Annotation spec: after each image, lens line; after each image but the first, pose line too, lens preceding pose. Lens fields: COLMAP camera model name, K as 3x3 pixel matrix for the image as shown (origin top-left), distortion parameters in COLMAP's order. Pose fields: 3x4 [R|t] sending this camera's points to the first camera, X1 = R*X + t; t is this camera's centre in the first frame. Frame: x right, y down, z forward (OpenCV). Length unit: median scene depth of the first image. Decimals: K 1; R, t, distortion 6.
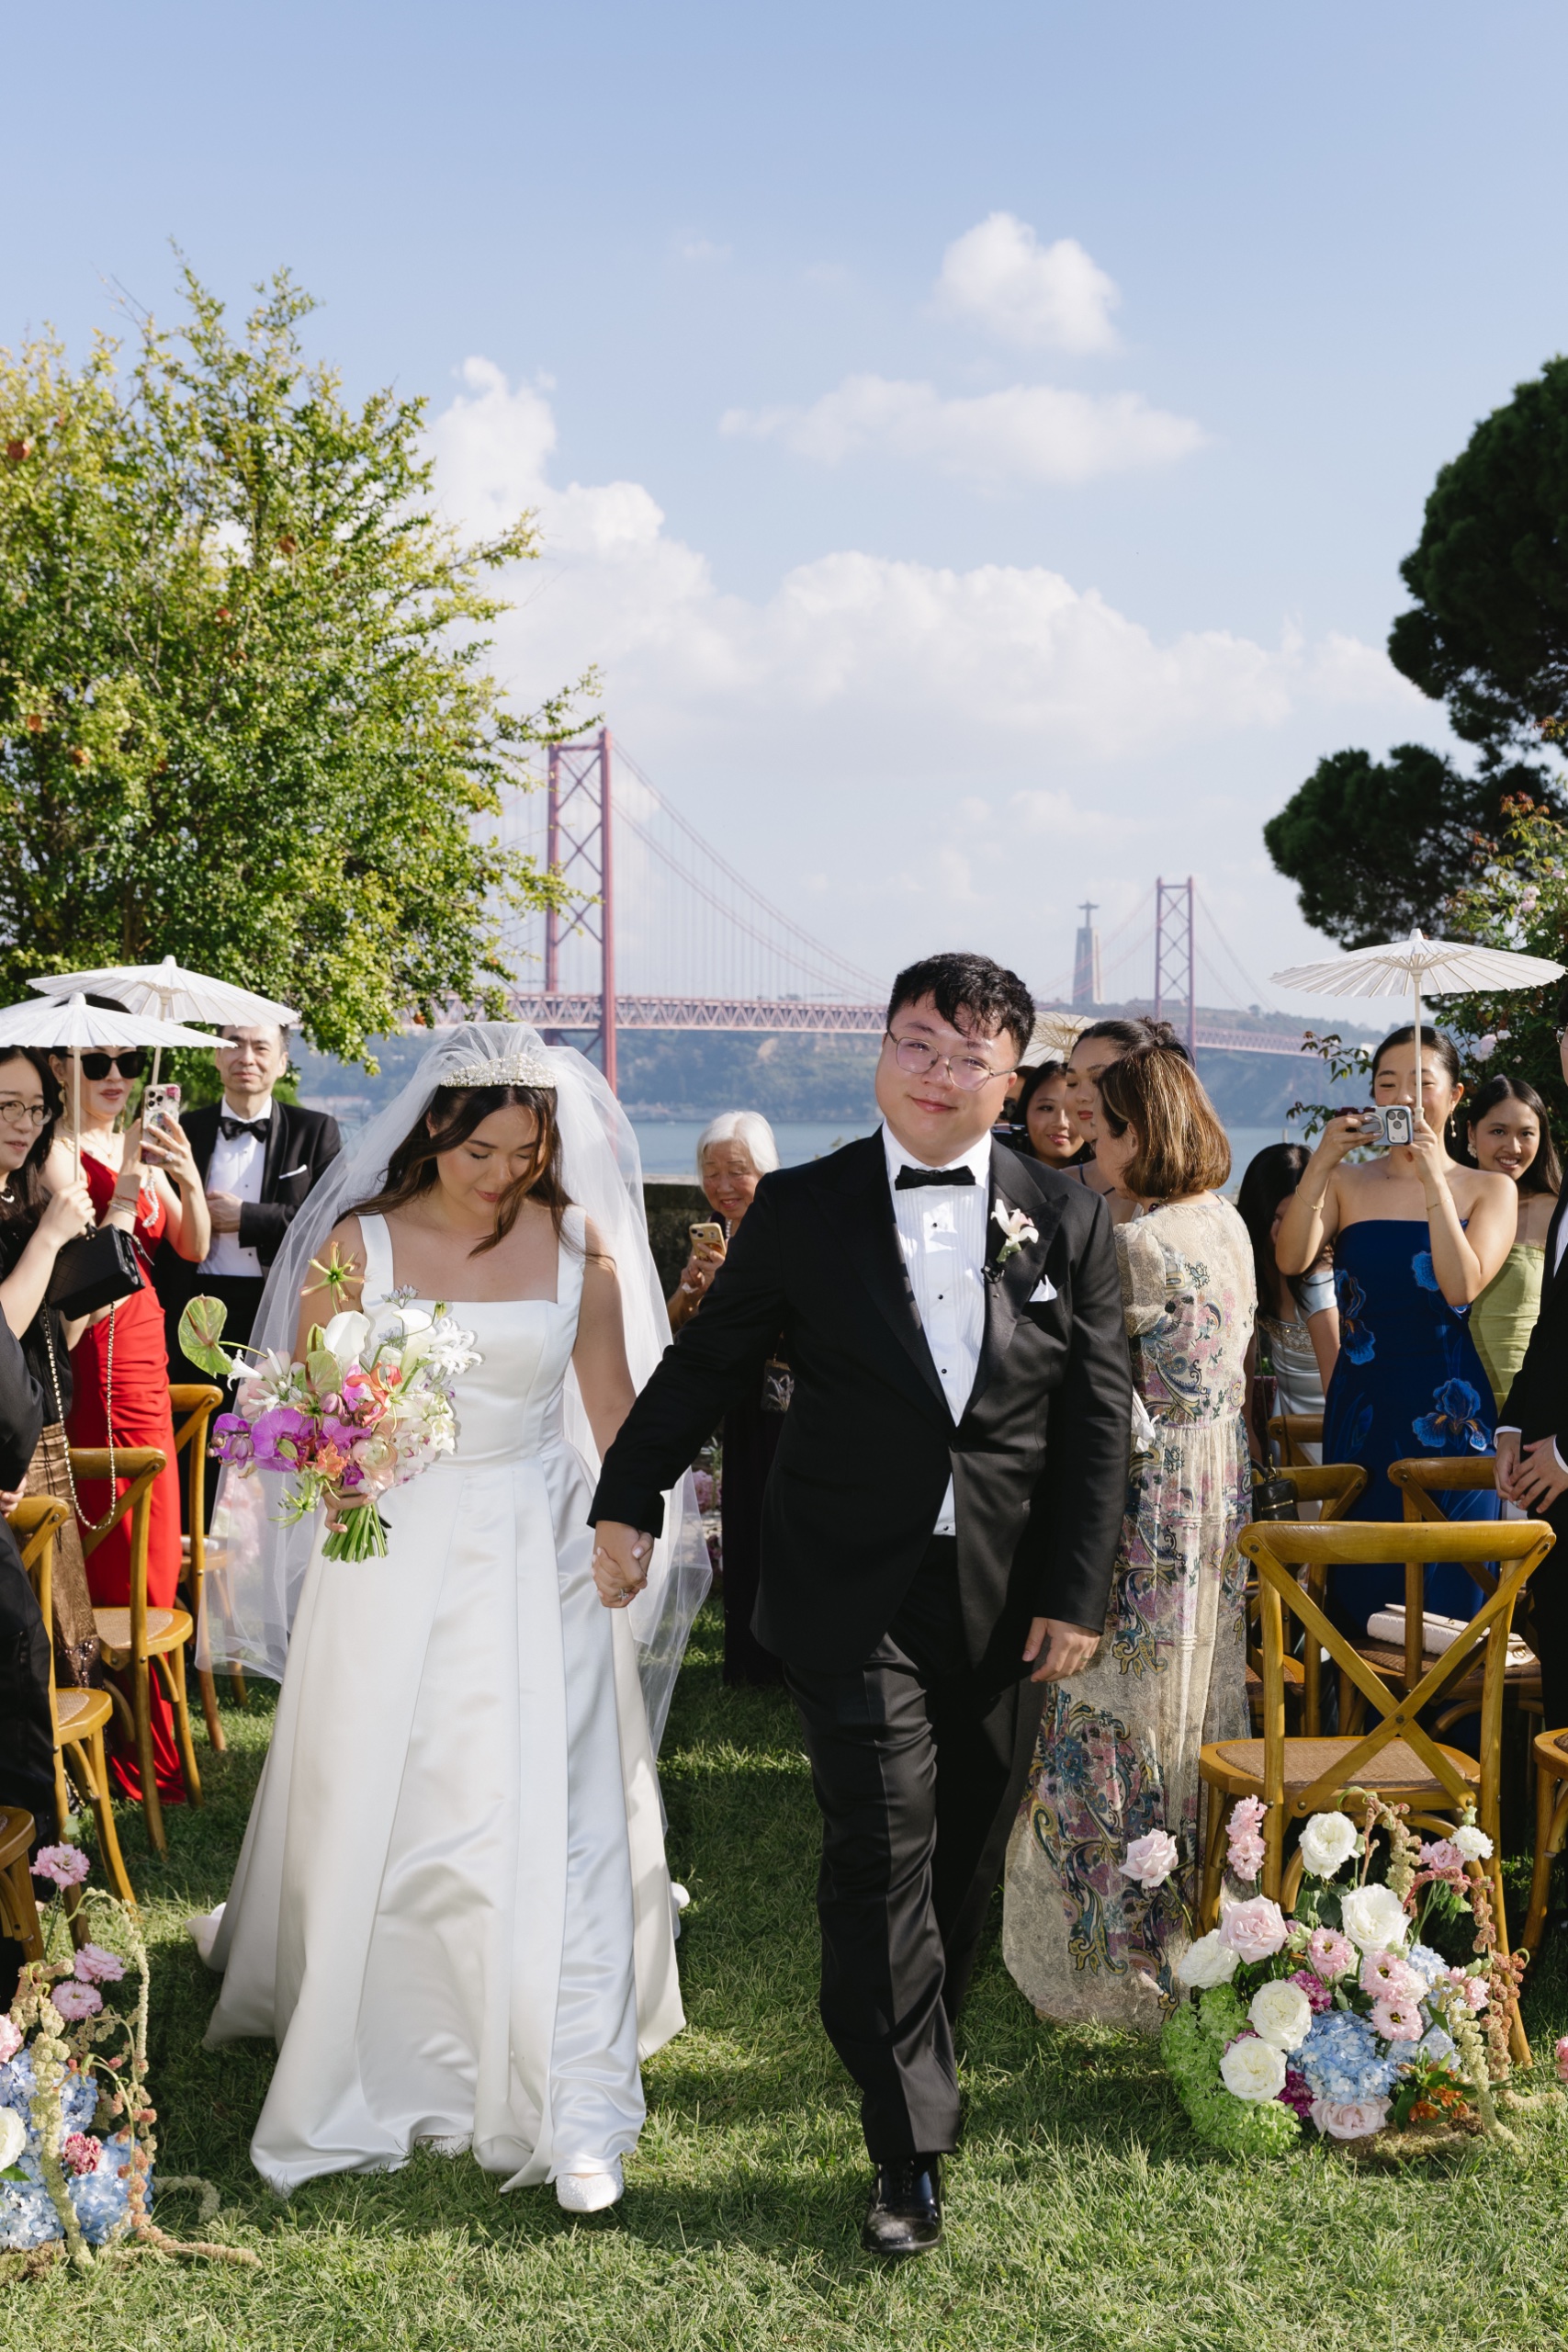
lens RADIAL K [[3150.9, 0, 934.9], [0, 3150.9, 1215.9], [0, 0, 1]] dist [0.033182, 0.000000]
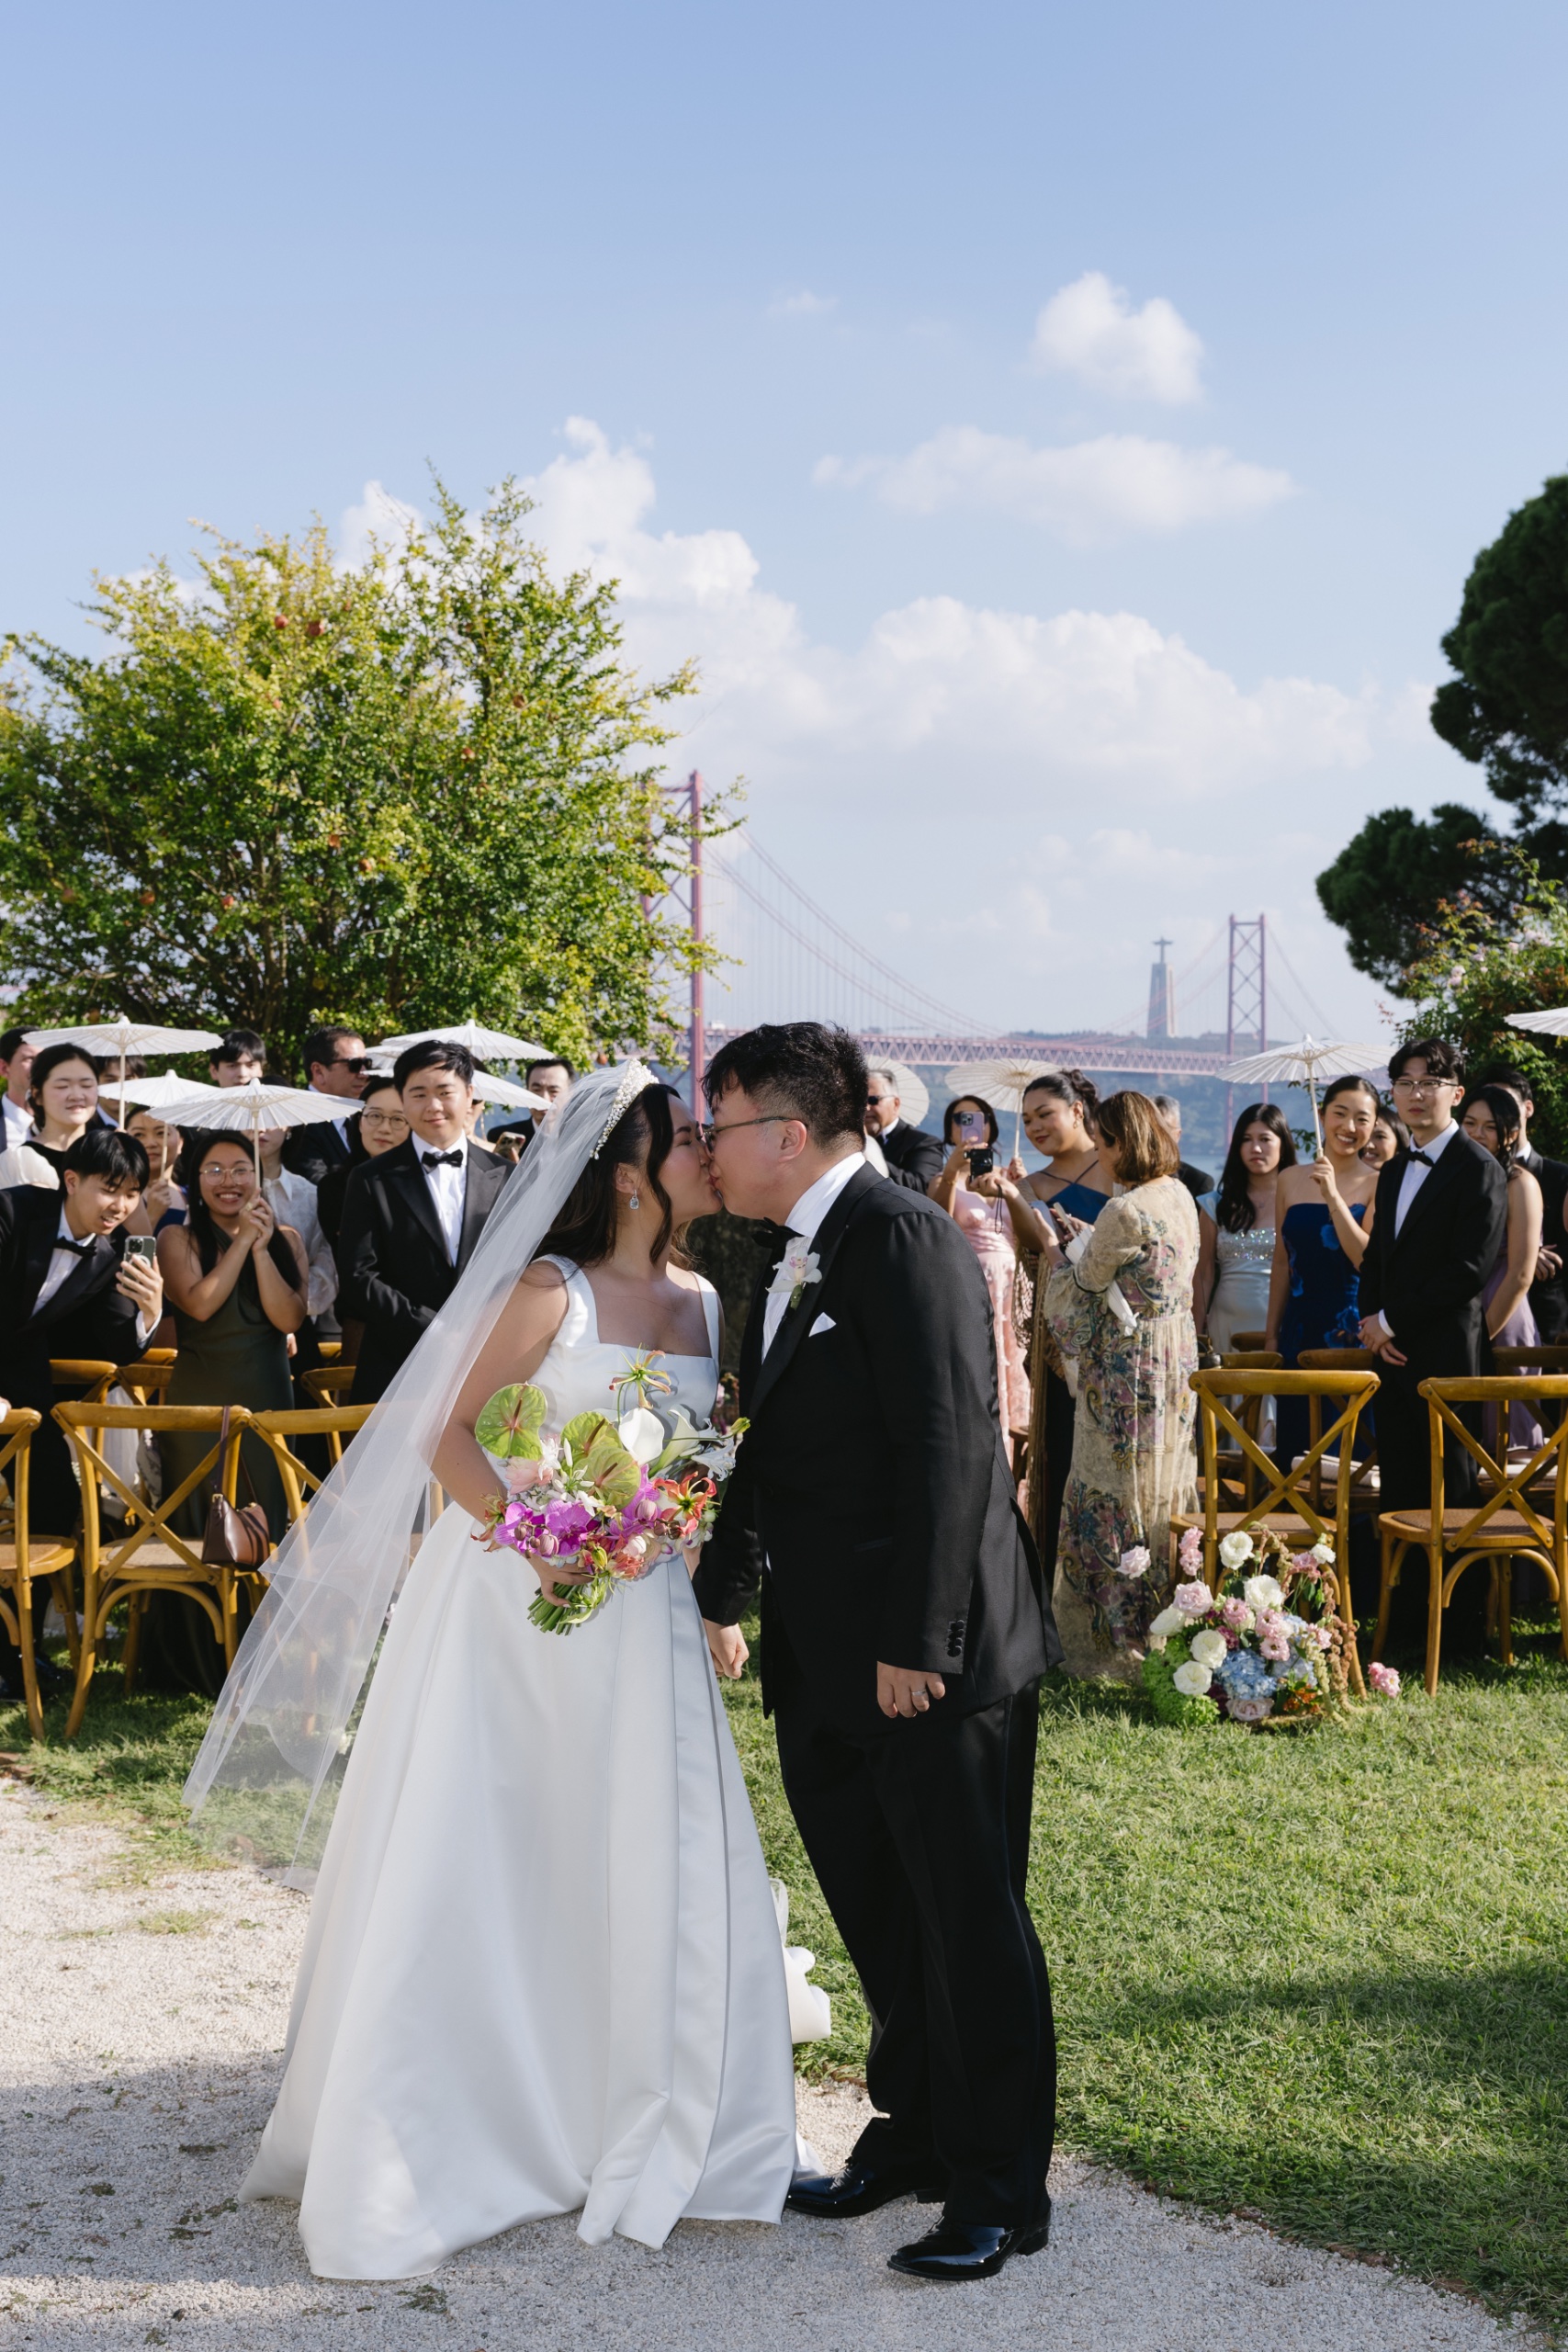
lens RADIAL K [[3150.9, 0, 900.2], [0, 3150.9, 1180.6], [0, 0, 1]] dist [0.033182, 0.000000]
pose [[0.999356, 0.003845, -0.035664, 0.000352], [-0.004591, 0.999772, -0.020841, 0.011740], [0.035576, 0.020991, 0.999146, -0.262788]]
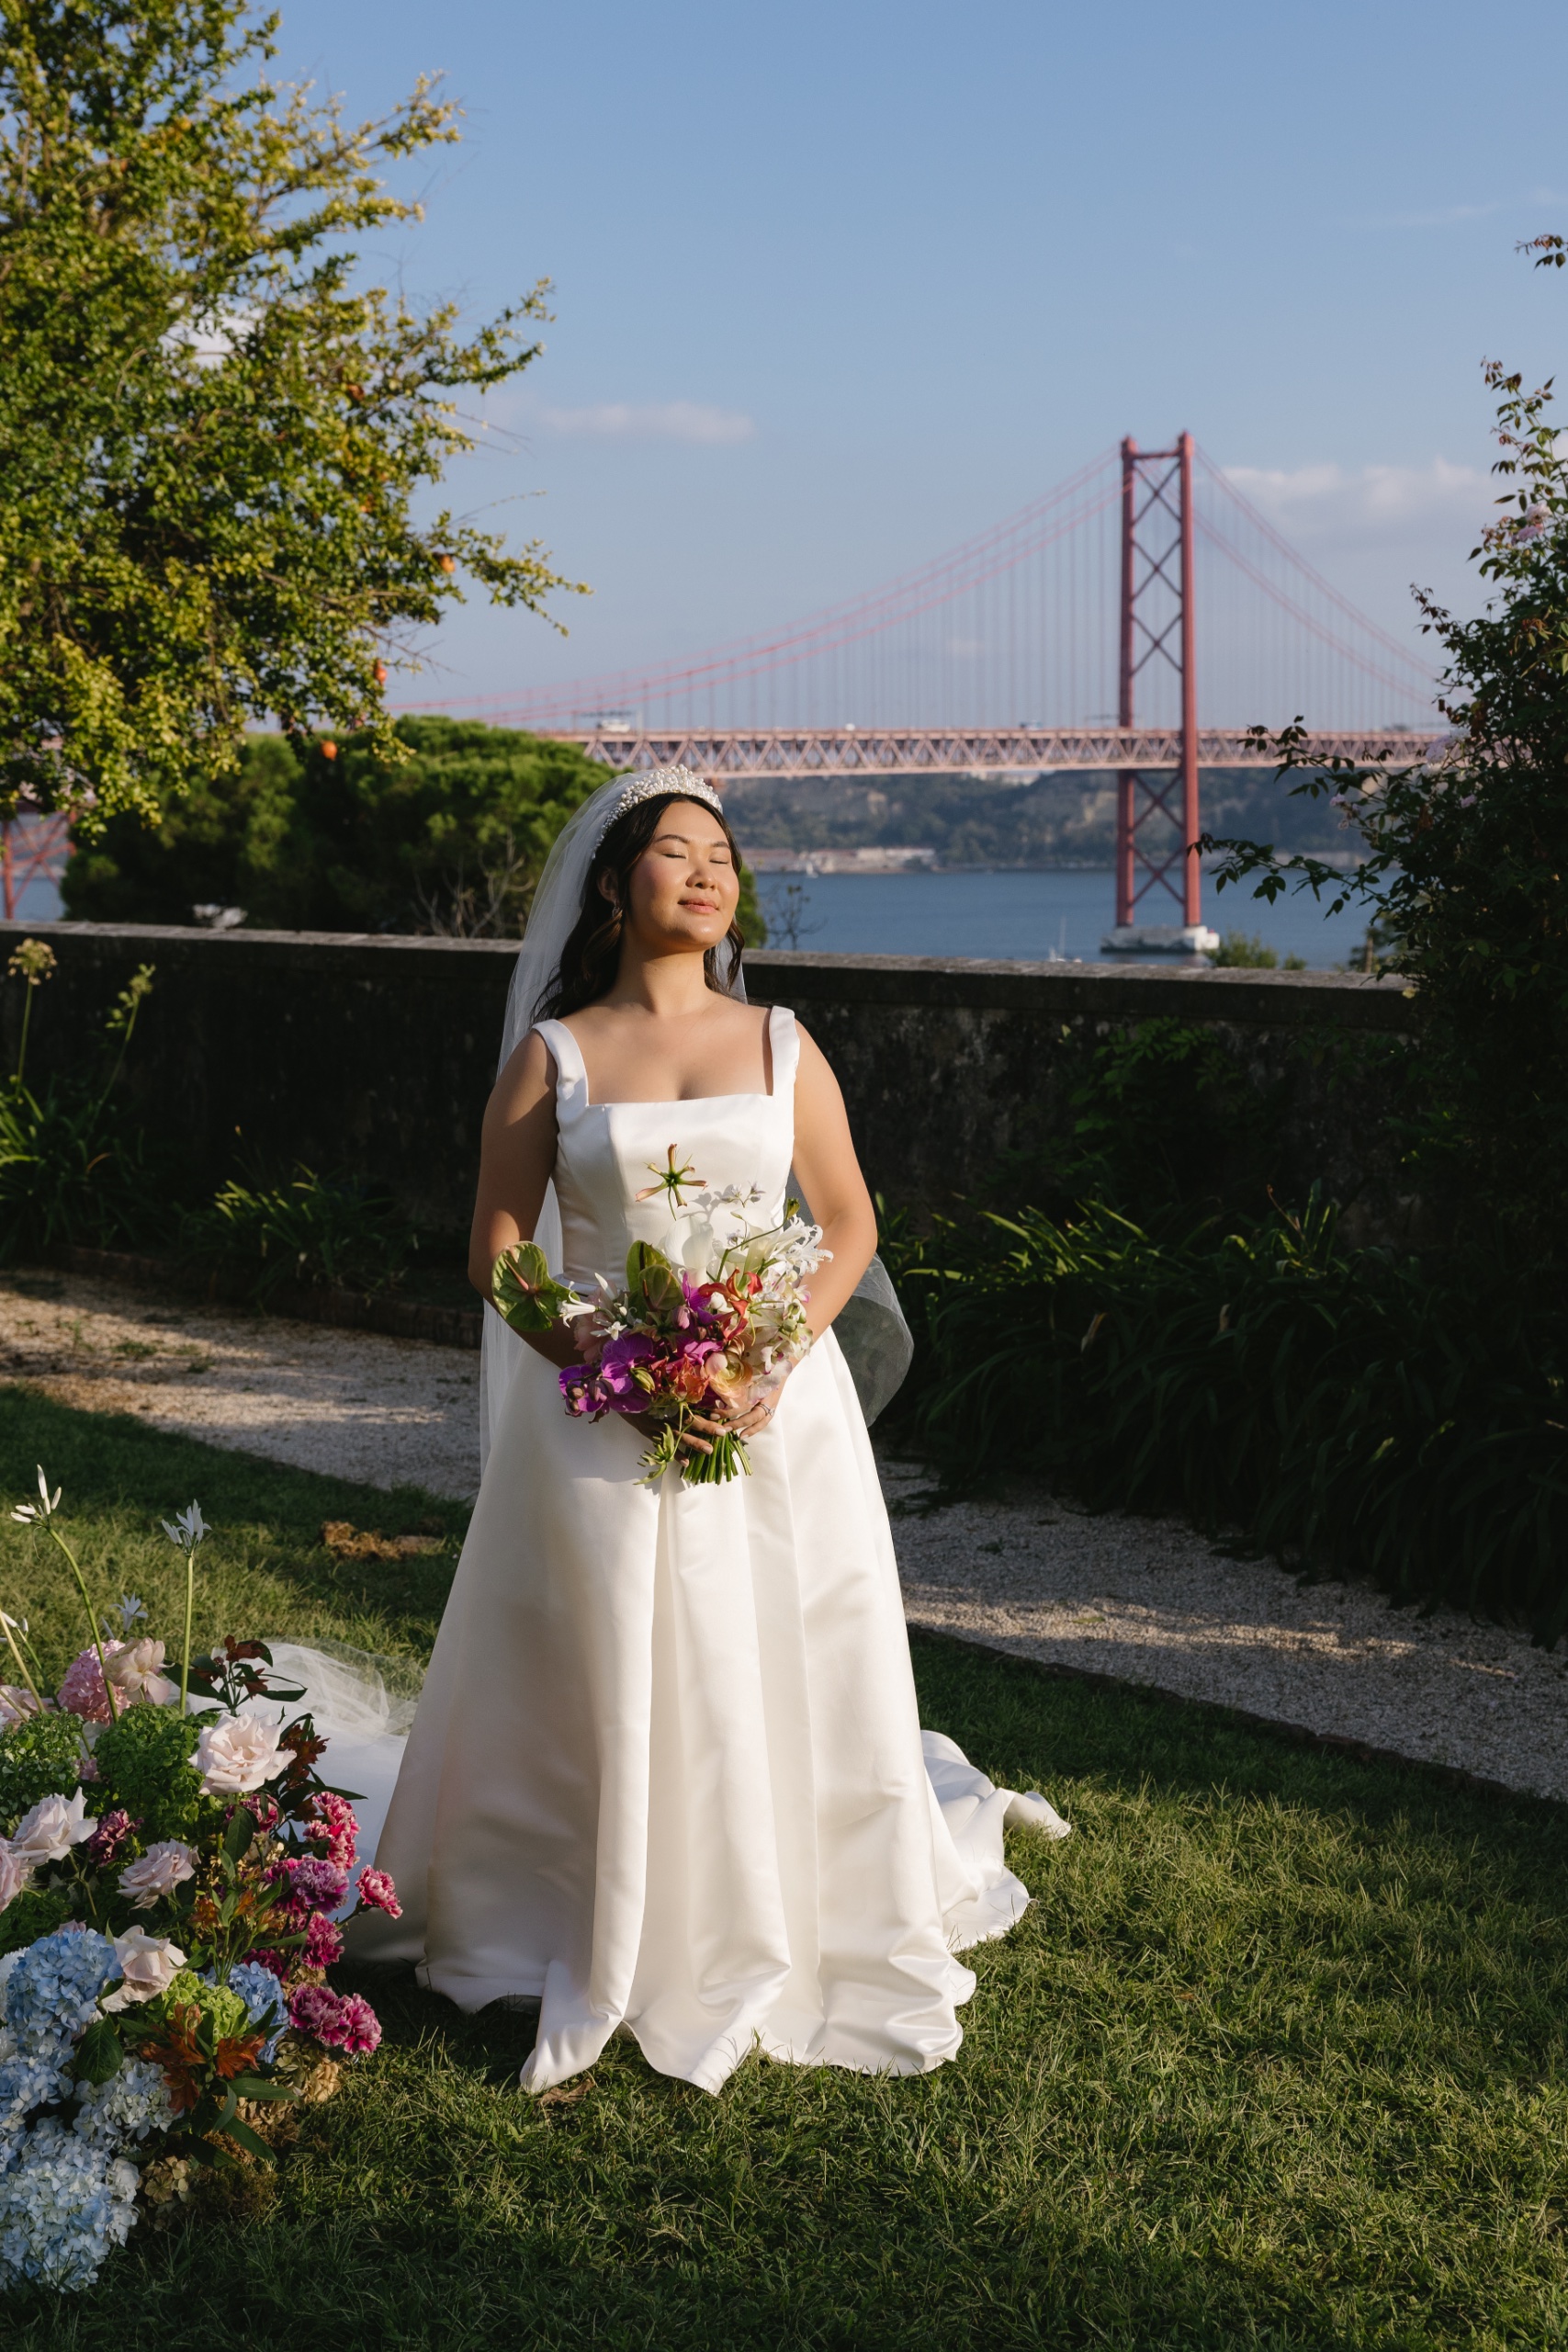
lens RADIAL K [[3403.3, 0, 830.8], [0, 3403.3, 1095.5], [0, 0, 1]] dist [0.025967, 0.000000]
pose [[0.973742, 0.002730, -0.227639, 0.159836], [0.005503, 0.999354, 0.035525, -0.007190], [0.227589, -0.035845, 0.973097, 0.221591]]
